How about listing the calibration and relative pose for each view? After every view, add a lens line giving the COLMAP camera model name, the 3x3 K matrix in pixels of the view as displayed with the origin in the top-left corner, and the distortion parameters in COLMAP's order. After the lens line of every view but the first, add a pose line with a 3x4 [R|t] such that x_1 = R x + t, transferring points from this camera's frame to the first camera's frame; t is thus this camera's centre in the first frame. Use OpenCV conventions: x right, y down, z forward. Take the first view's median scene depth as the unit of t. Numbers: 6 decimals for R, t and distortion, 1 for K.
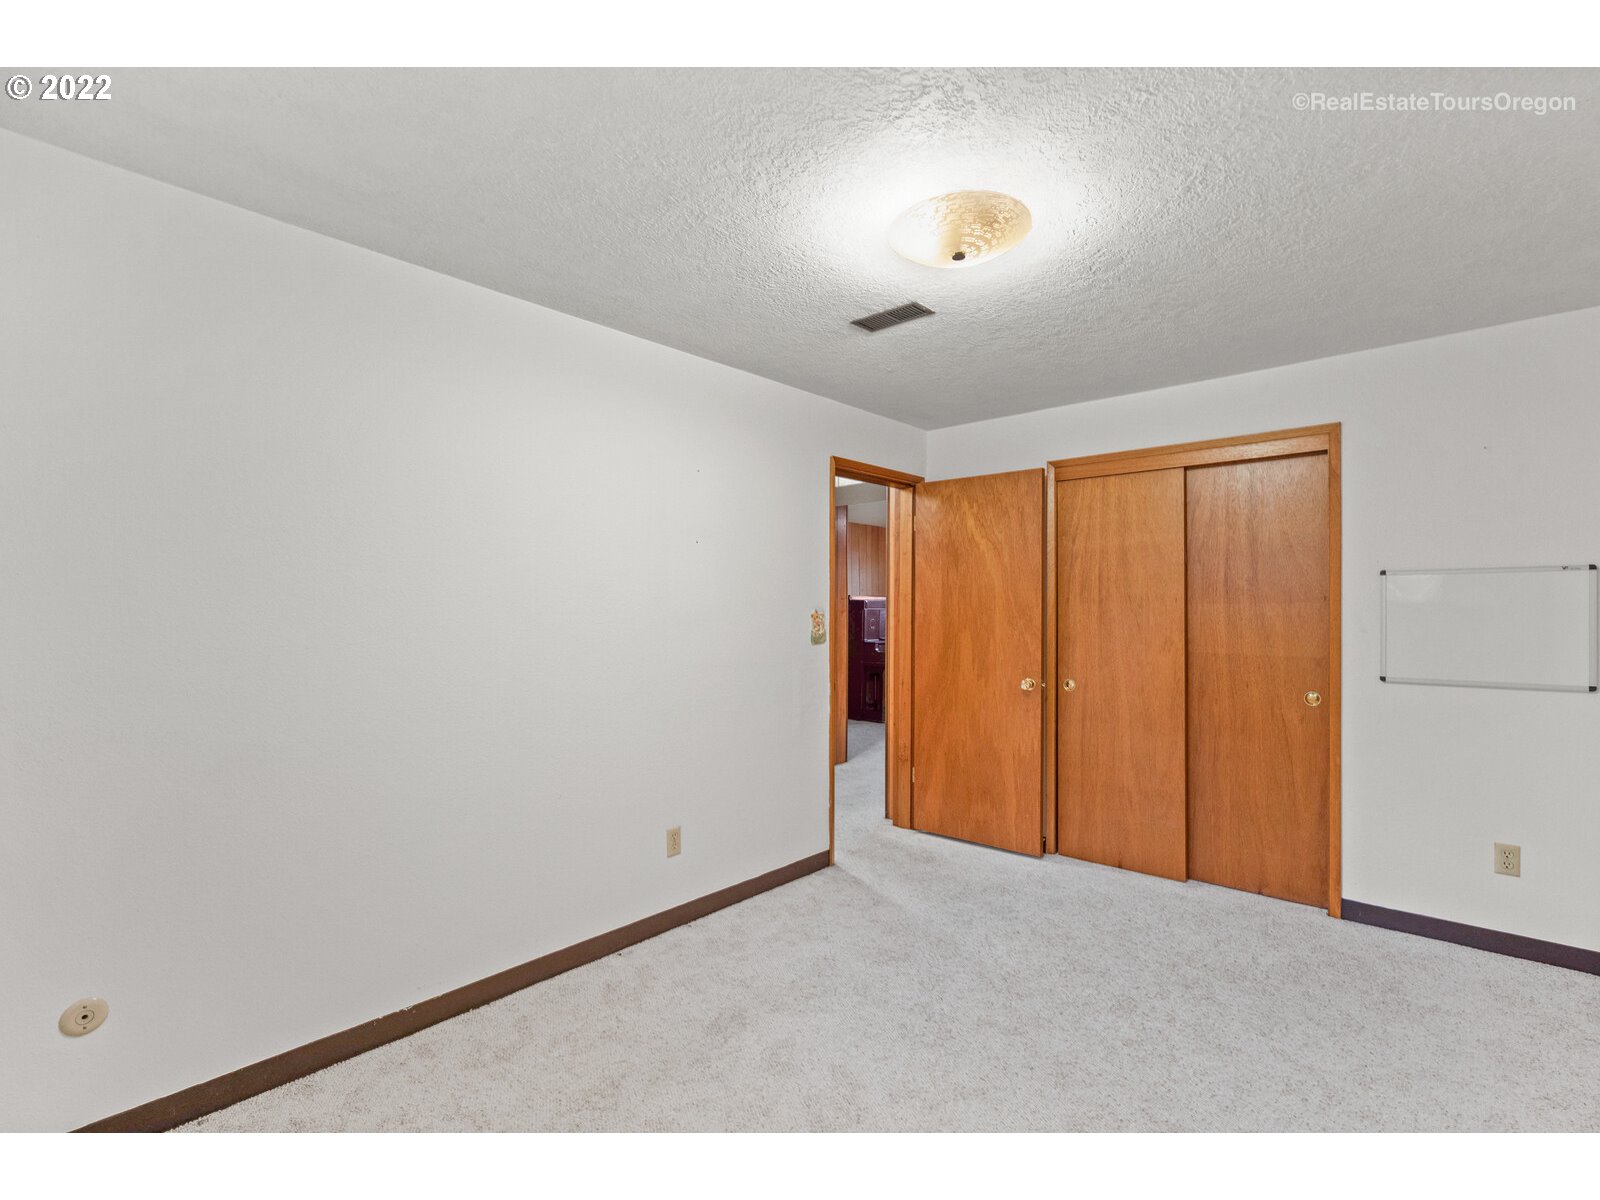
lens RADIAL K [[734.2, 0, 796.4], [0, 734.2, 583.6], [0, 0, 1]] dist [-0.001619, 0.000036]
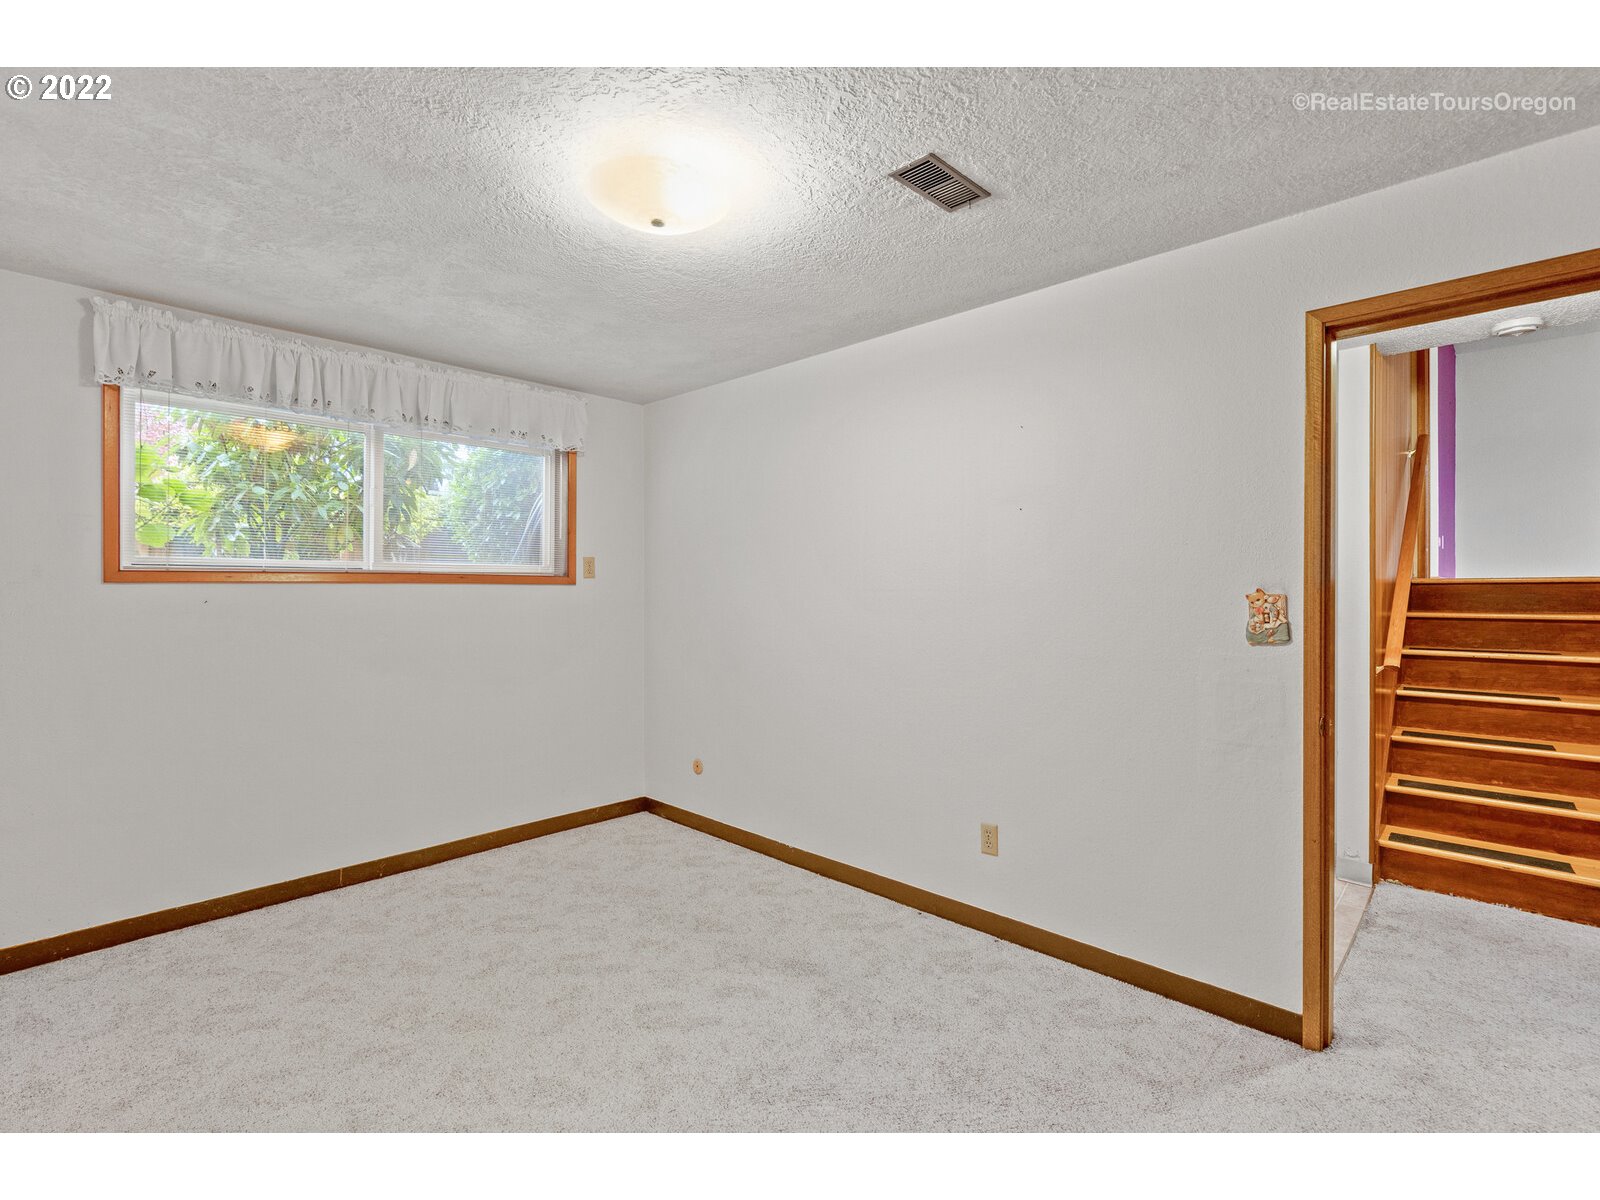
lens RADIAL K [[734.2, 0, 796.4], [0, 734.2, 583.6], [0, 0, 1]] dist [-0.001619, 0.000036]
pose [[-0.040134, -0.016588, -0.999057, 0.792980], [0.050410, 0.998555, -0.018605, 0.033296], [0.997922, -0.051109, -0.039239, 0.832944]]
